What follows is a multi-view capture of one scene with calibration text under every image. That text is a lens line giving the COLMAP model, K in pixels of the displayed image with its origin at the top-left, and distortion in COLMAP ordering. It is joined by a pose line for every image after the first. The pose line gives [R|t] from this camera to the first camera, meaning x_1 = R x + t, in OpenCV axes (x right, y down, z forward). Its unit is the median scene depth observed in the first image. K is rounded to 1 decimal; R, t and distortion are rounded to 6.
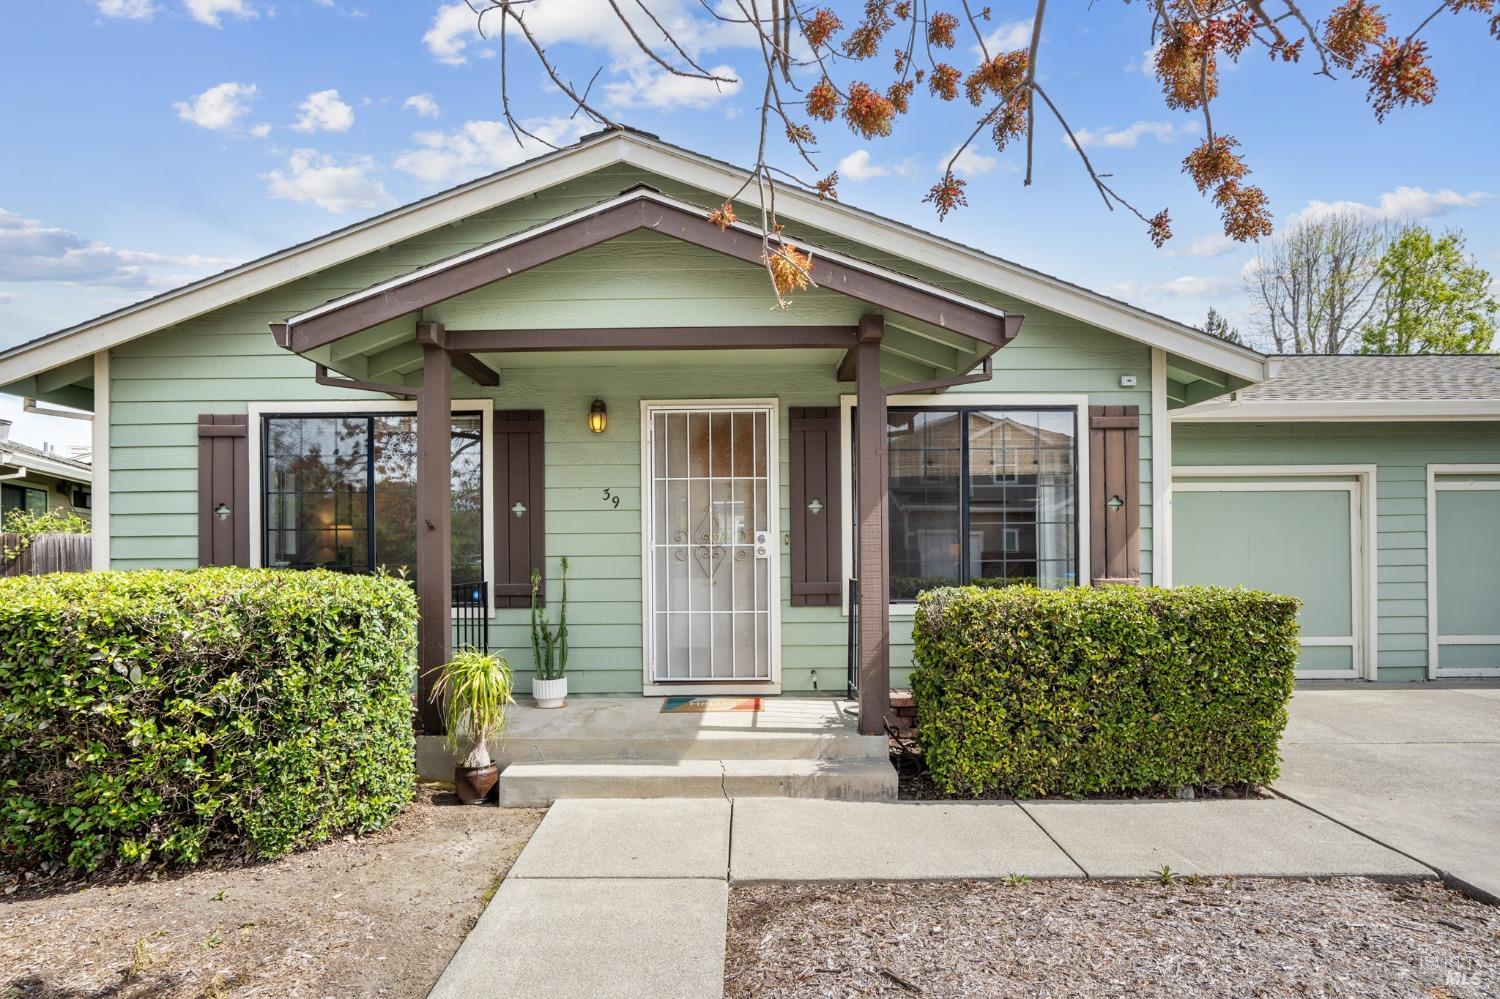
lens RADIAL K [[832.1, 0, 750.2], [0, 832.1, 514.4], [0, 0, 1]] dist [-0.043740, -0.000032]
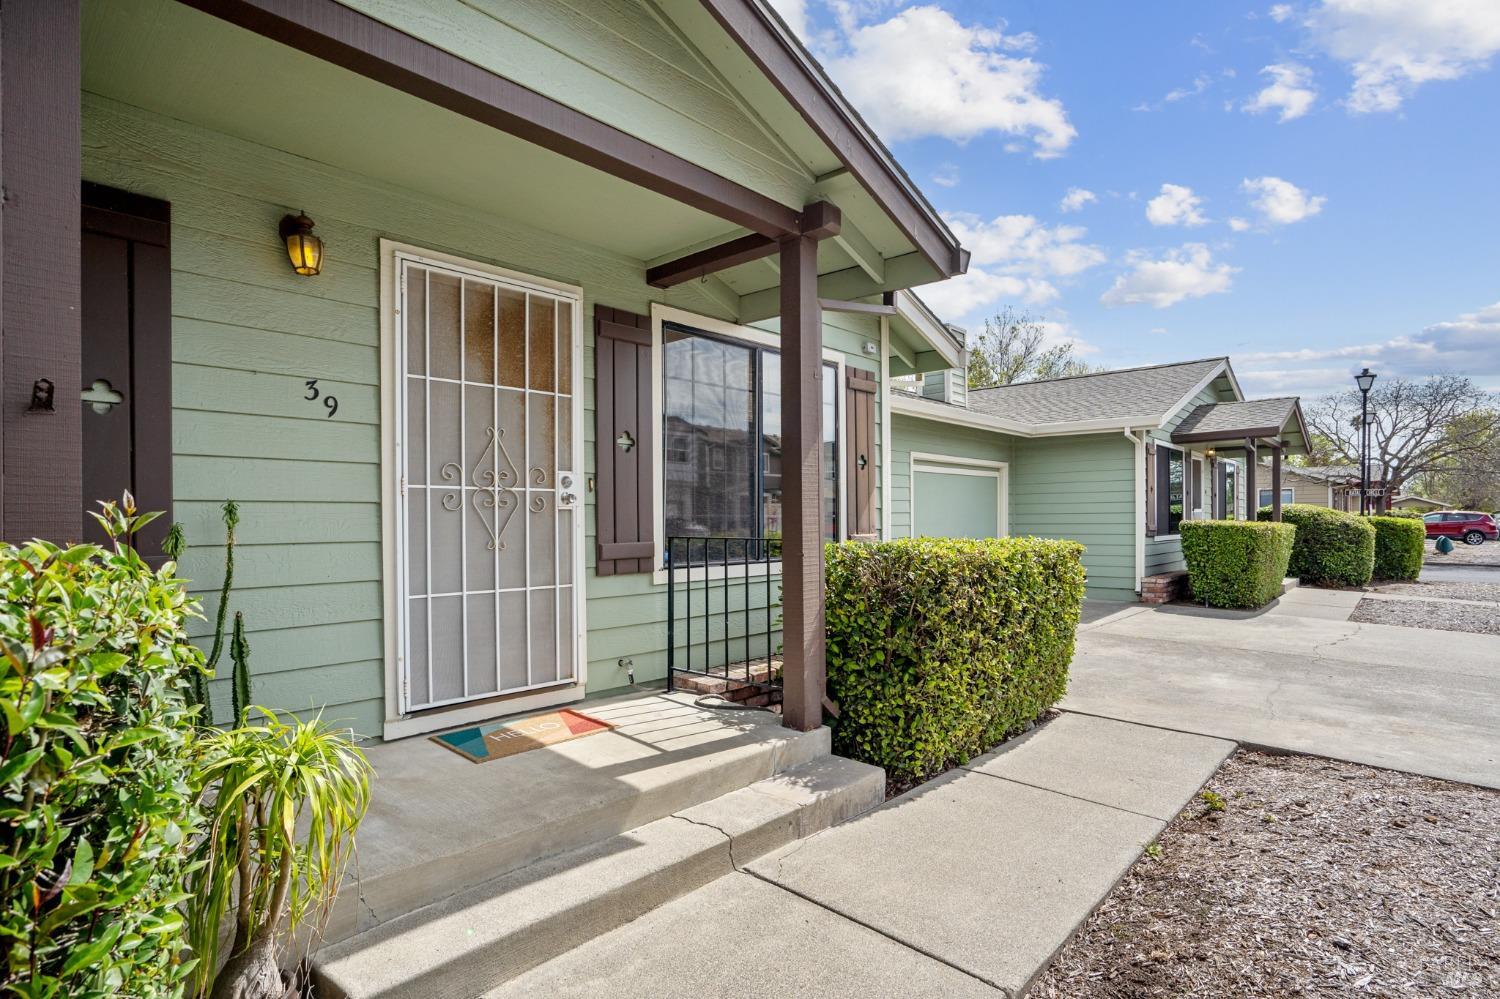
lens RADIAL K [[750.7, 0, 750.0], [0, 750.7, 499.5], [0, 0, 1]] dist [-0.018996, 0.001284]
pose [[0.667874, 0.025324, 0.743844, -0.351705], [-0.035159, 0.999379, -0.002456, 0.040102], [-0.743444, -0.024513, 0.668349, 0.460587]]
